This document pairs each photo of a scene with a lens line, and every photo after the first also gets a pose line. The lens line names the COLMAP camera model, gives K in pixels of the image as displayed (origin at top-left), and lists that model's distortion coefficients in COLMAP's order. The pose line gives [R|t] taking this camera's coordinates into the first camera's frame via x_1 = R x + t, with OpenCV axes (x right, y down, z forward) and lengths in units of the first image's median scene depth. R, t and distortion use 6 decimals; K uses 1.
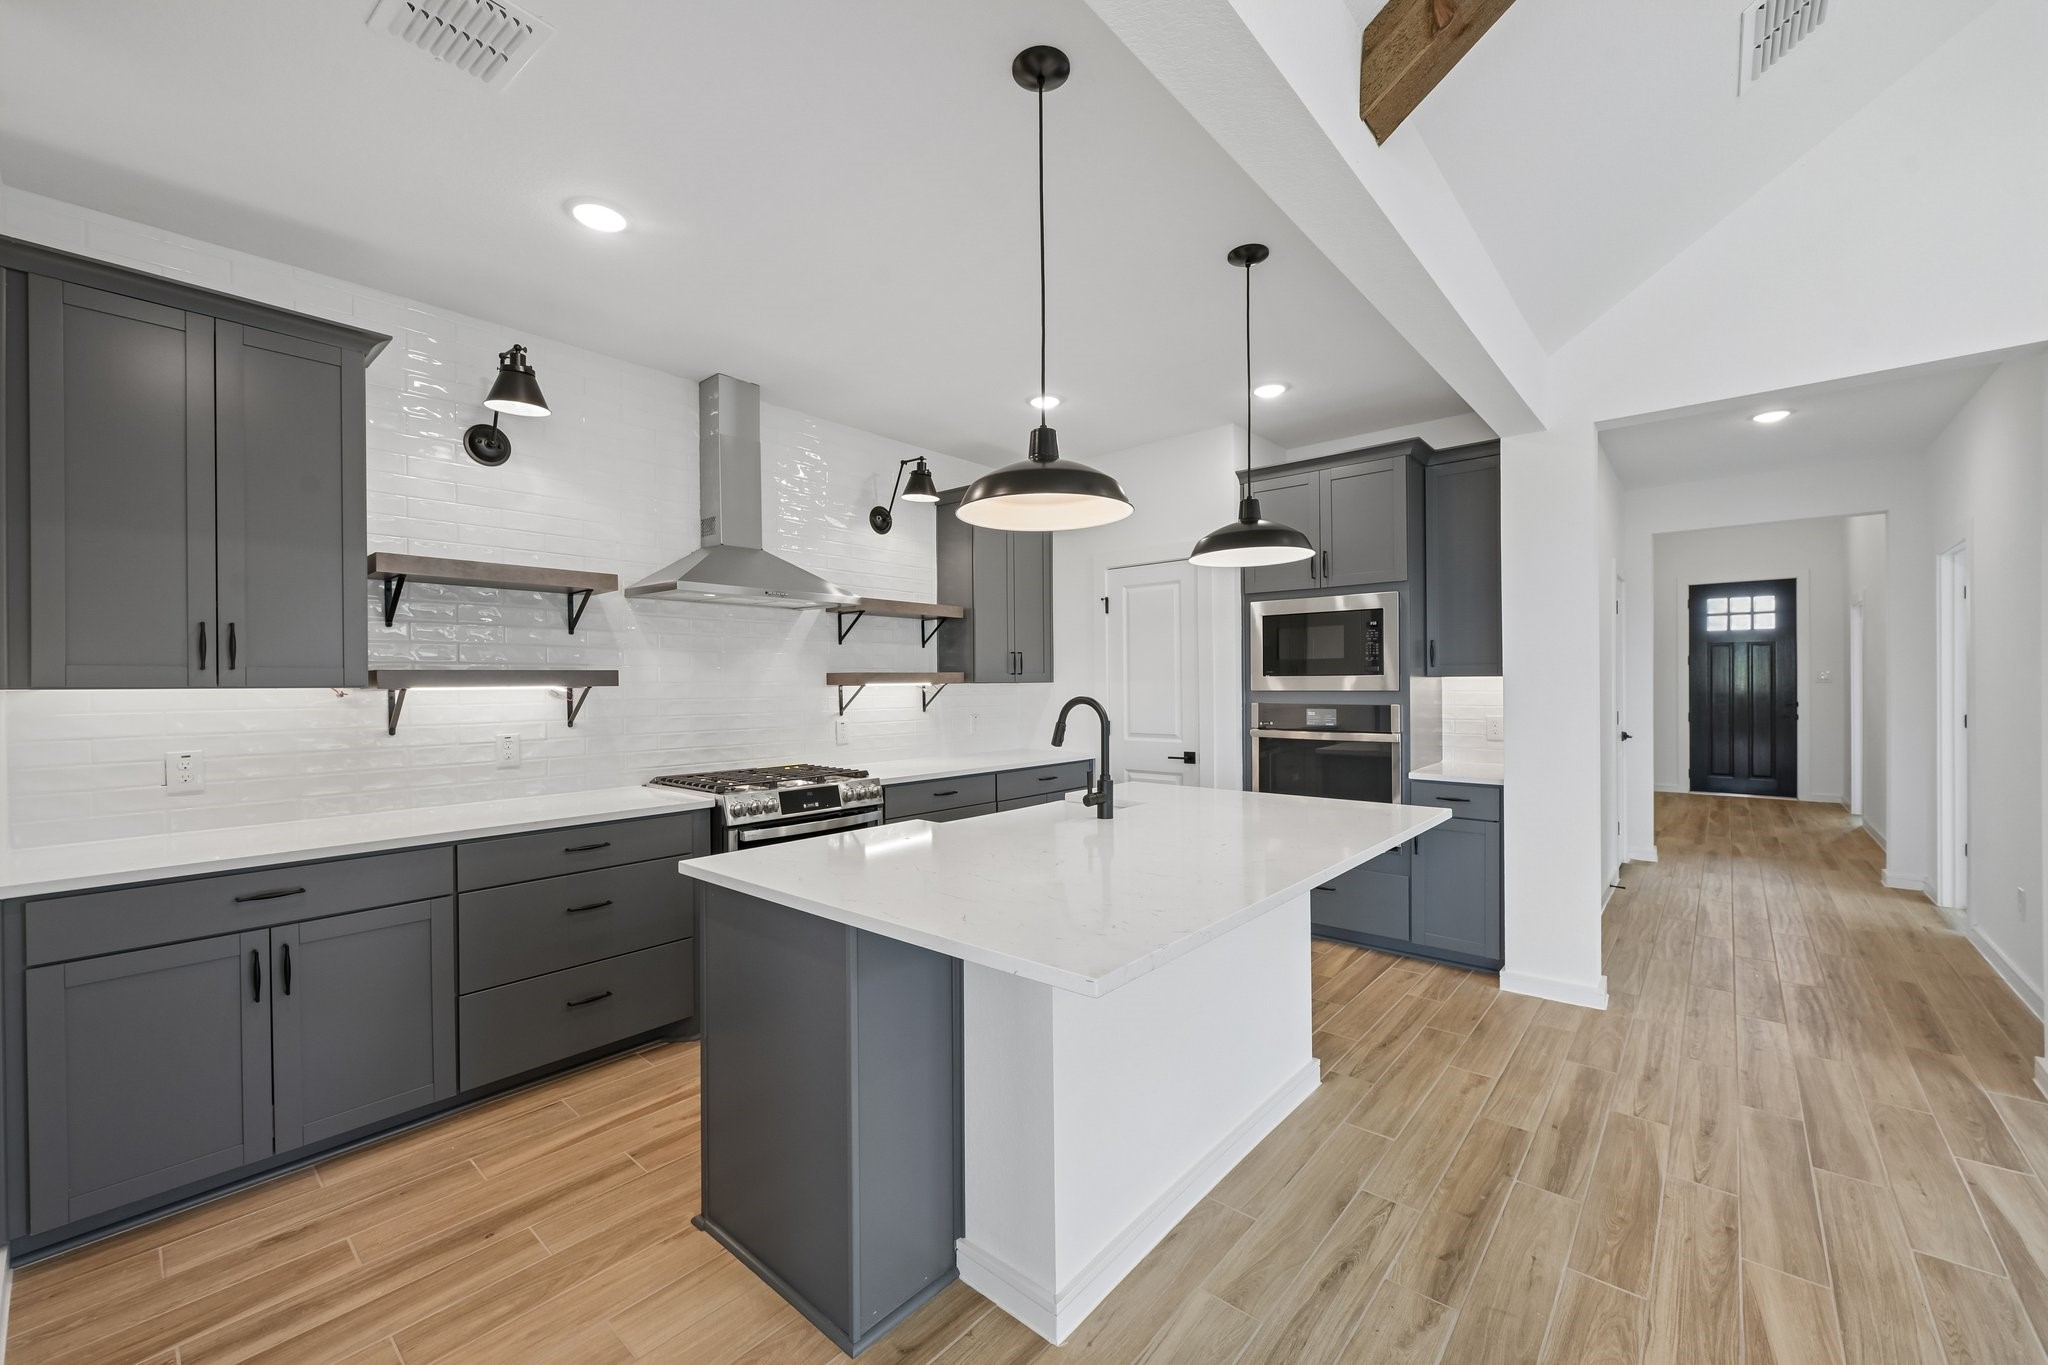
lens RADIAL K [[821.4, 0, 1016.3], [0, 821.4, 683.4], [0, 0, 1]] dist [-0.001251, 0.000144]
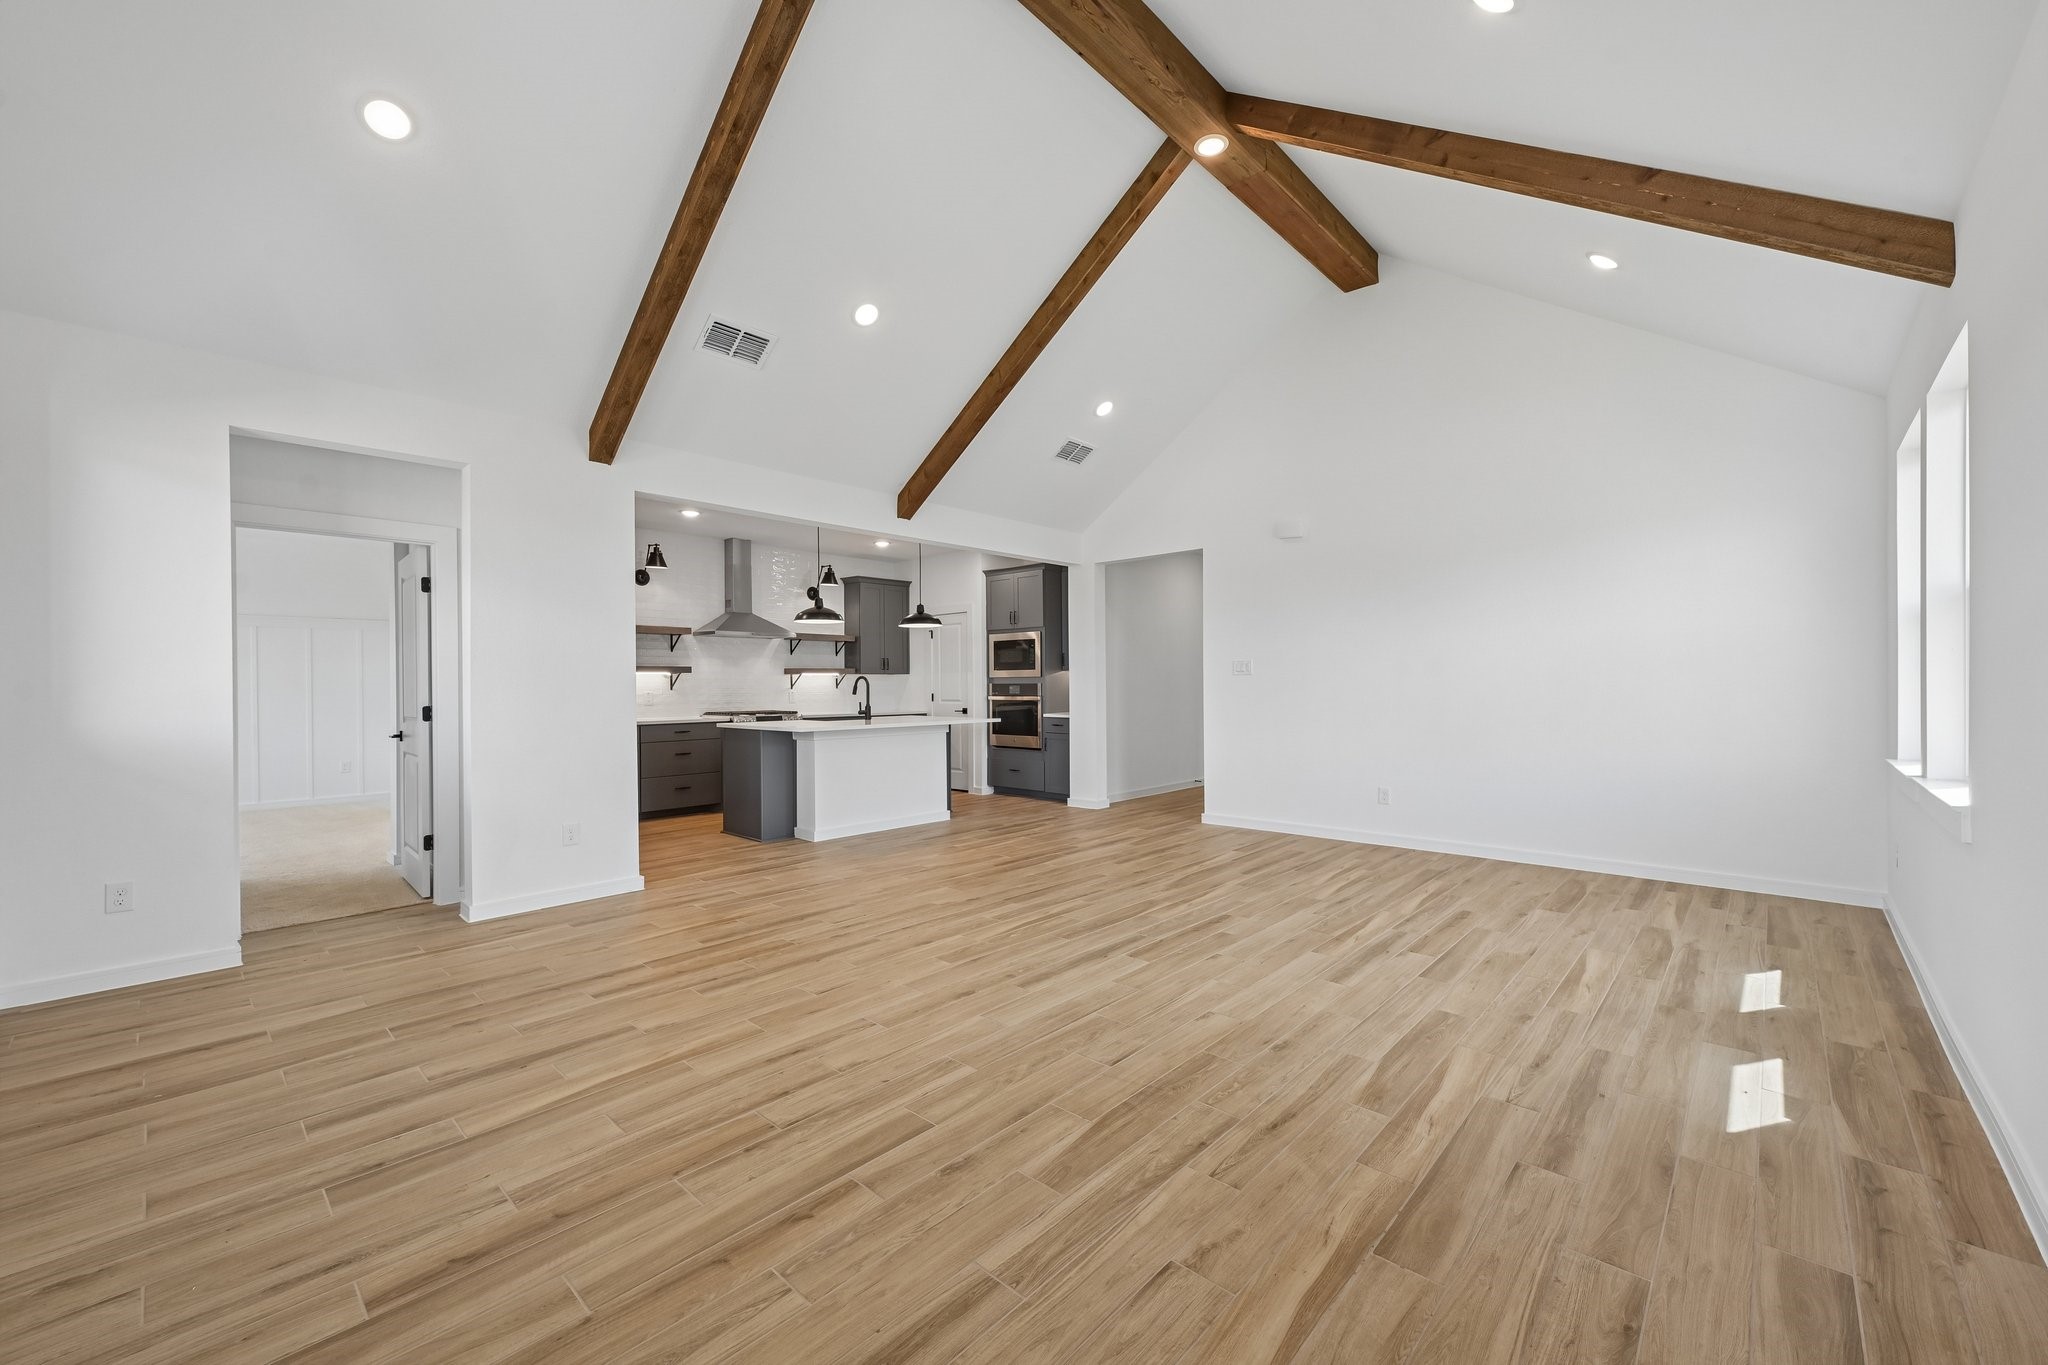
lens RADIAL K [[821.4, 0, 1022.8], [0, 821.4, 682.9], [0, 0, 1]] dist [-0.001251, 0.000144]
pose [[0.999641, 0.003080, -0.026604, 0.468304], [-0.003035, 0.999994, 0.001733, 0.020152], [0.026610, -0.001652, 0.999645, -1.169722]]
